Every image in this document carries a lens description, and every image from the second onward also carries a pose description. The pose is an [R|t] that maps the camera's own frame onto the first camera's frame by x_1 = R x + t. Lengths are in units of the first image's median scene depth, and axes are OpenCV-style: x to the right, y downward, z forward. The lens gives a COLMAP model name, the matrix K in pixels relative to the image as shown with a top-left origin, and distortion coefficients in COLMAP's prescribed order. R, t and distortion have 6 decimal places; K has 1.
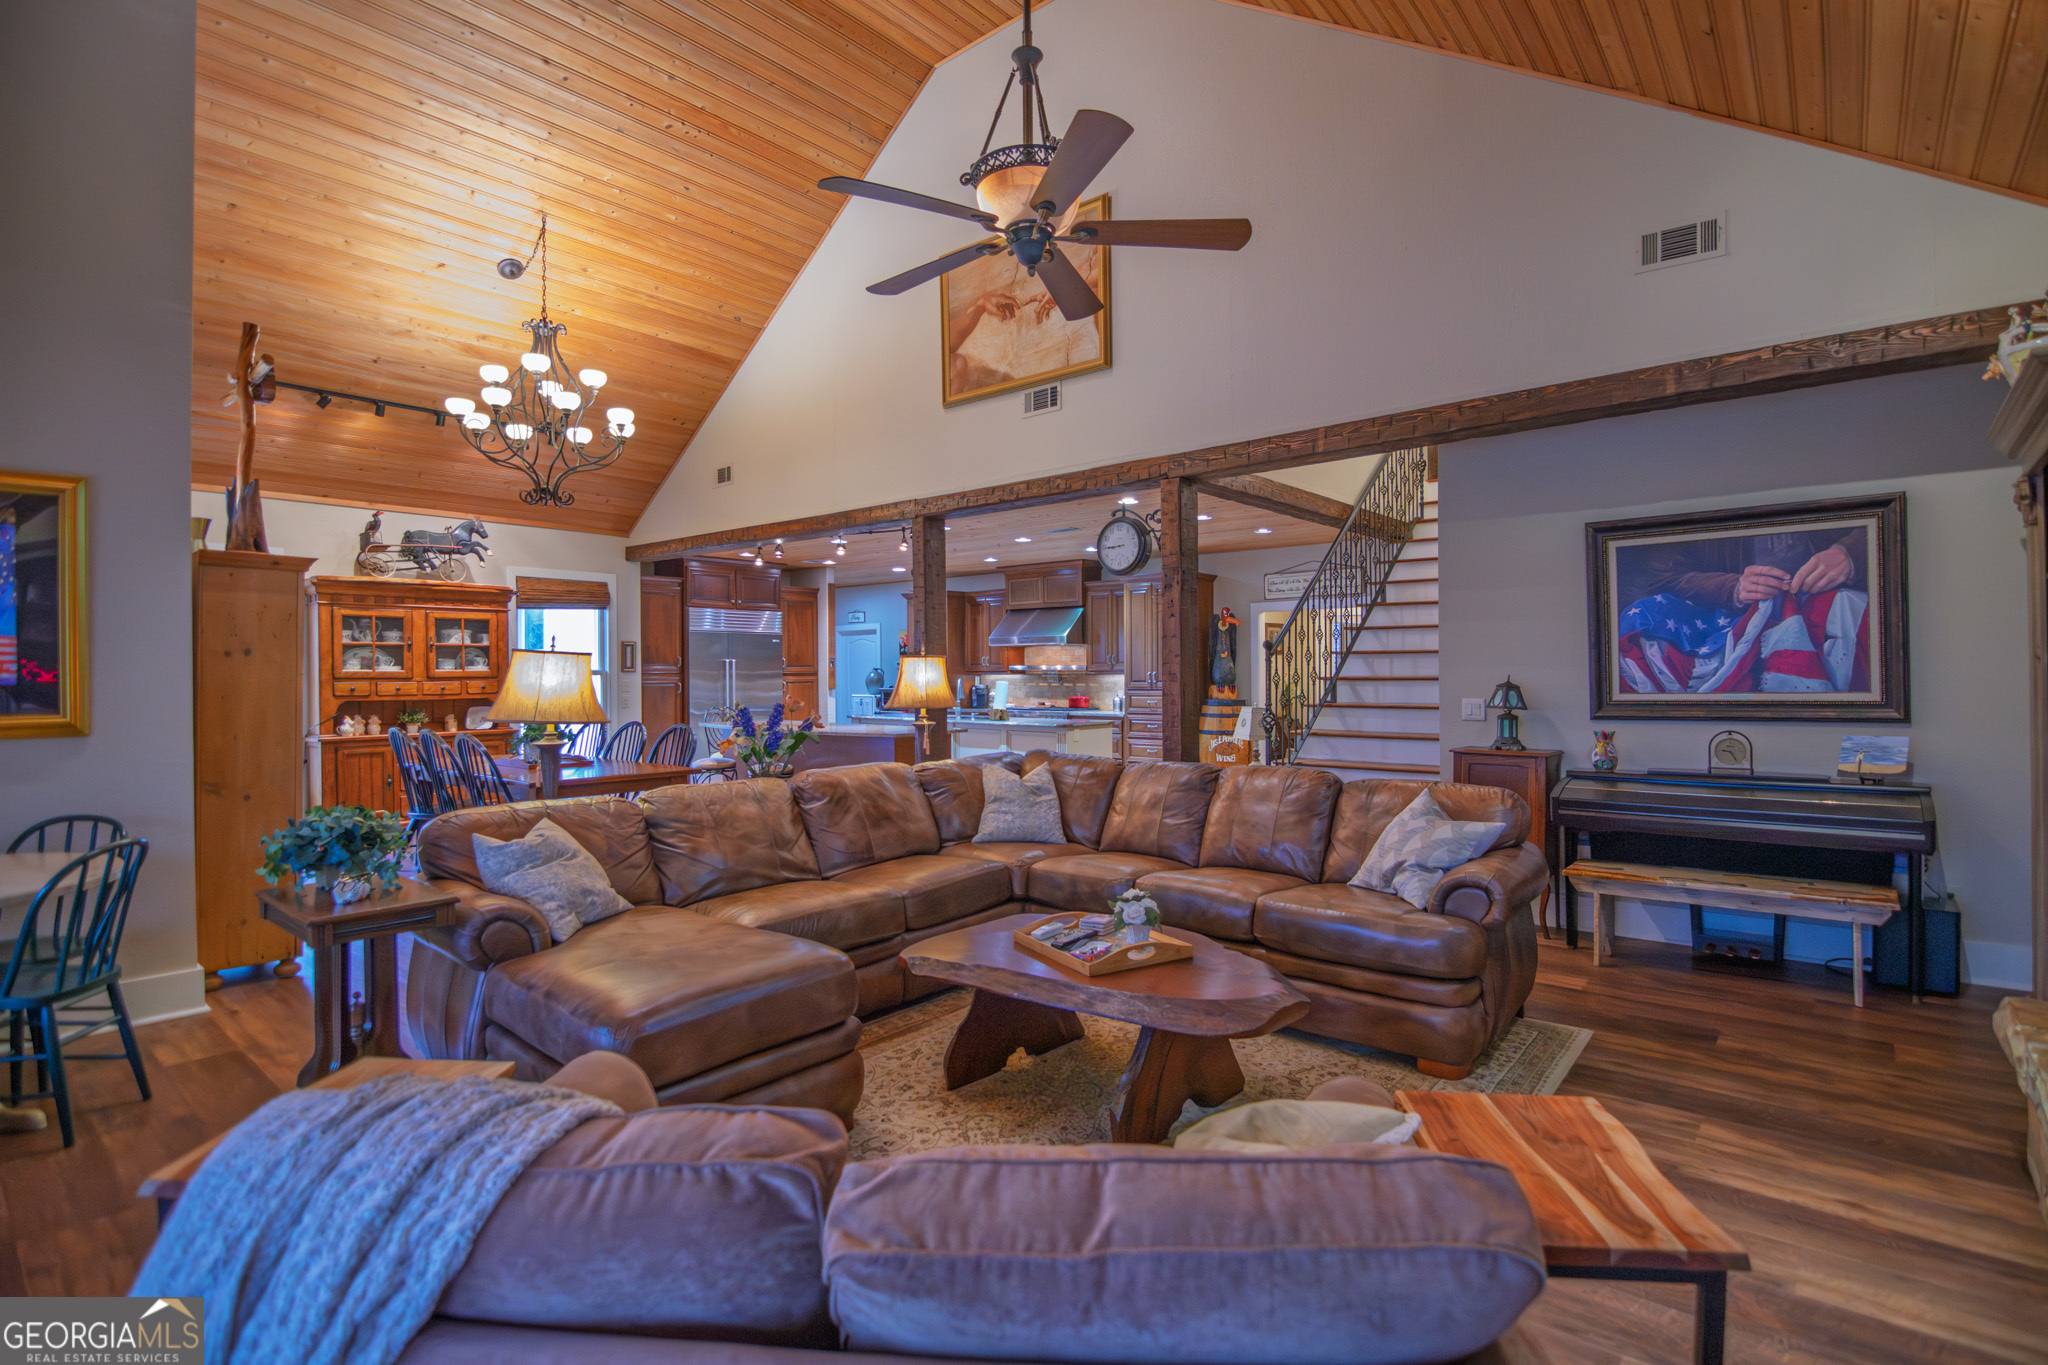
lens RADIAL K [[954.4, 0, 1024.0], [0, 954.4, 682.5], [0, 0, 1]] dist [0.016319, -0.000037]
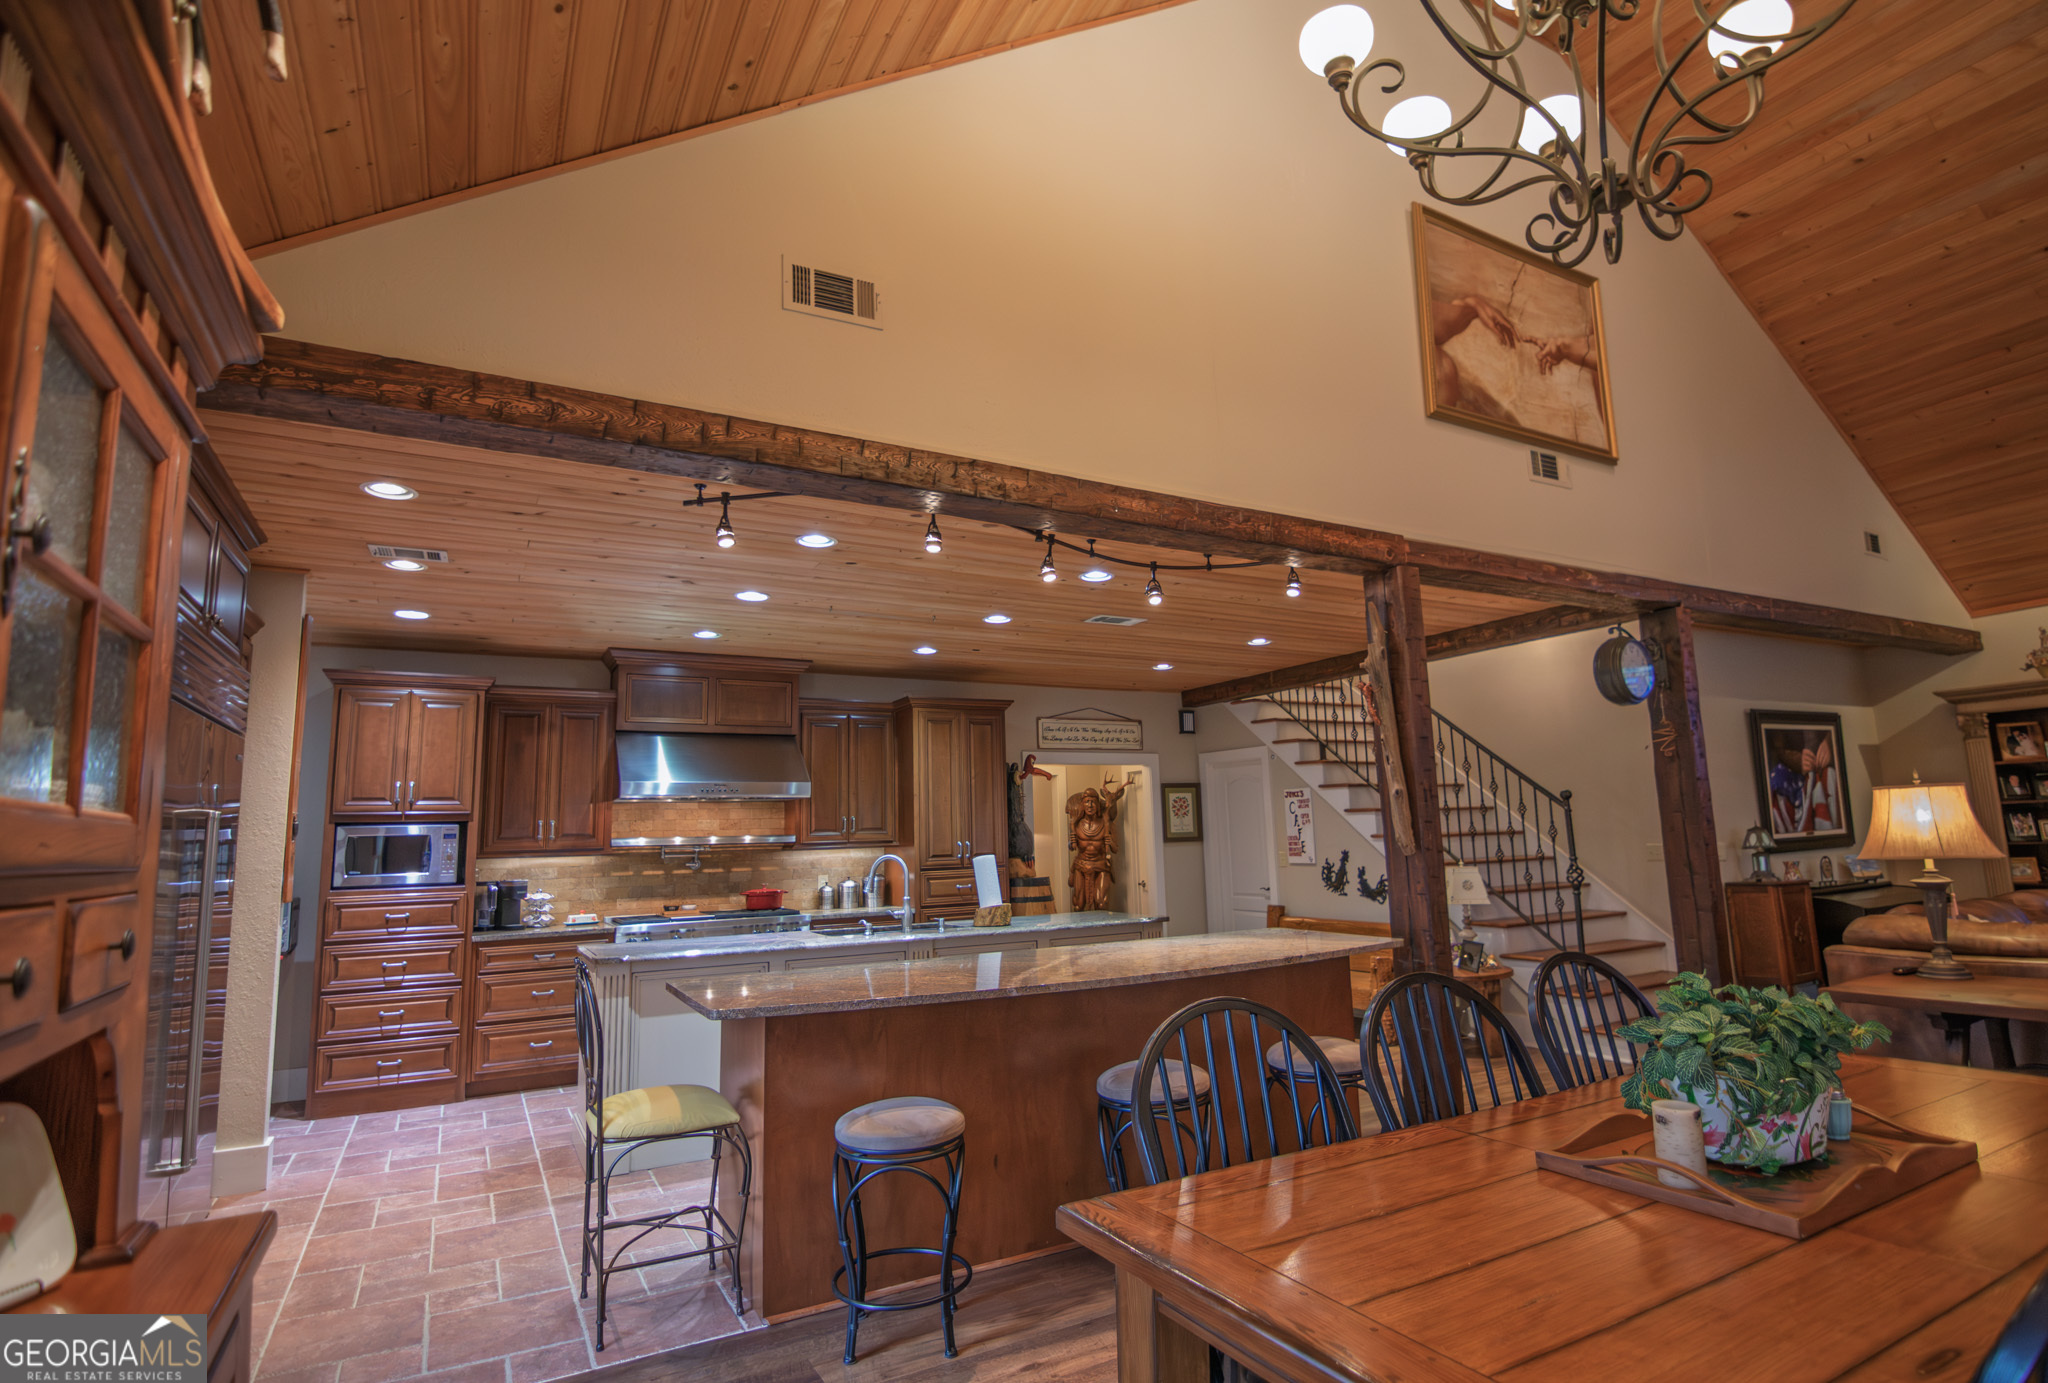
lens RADIAL K [[1027.6, 0, 1024.0], [0, 1027.6, 691.5], [0, 0, 1]] dist [0.000371, 0.000098]
pose [[0.352634, 0.130135, 0.926668, -0.858053], [0.038905, 0.987388, -0.153466, -0.003913], [-0.934952, 0.090169, 0.343124, 1.099431]]
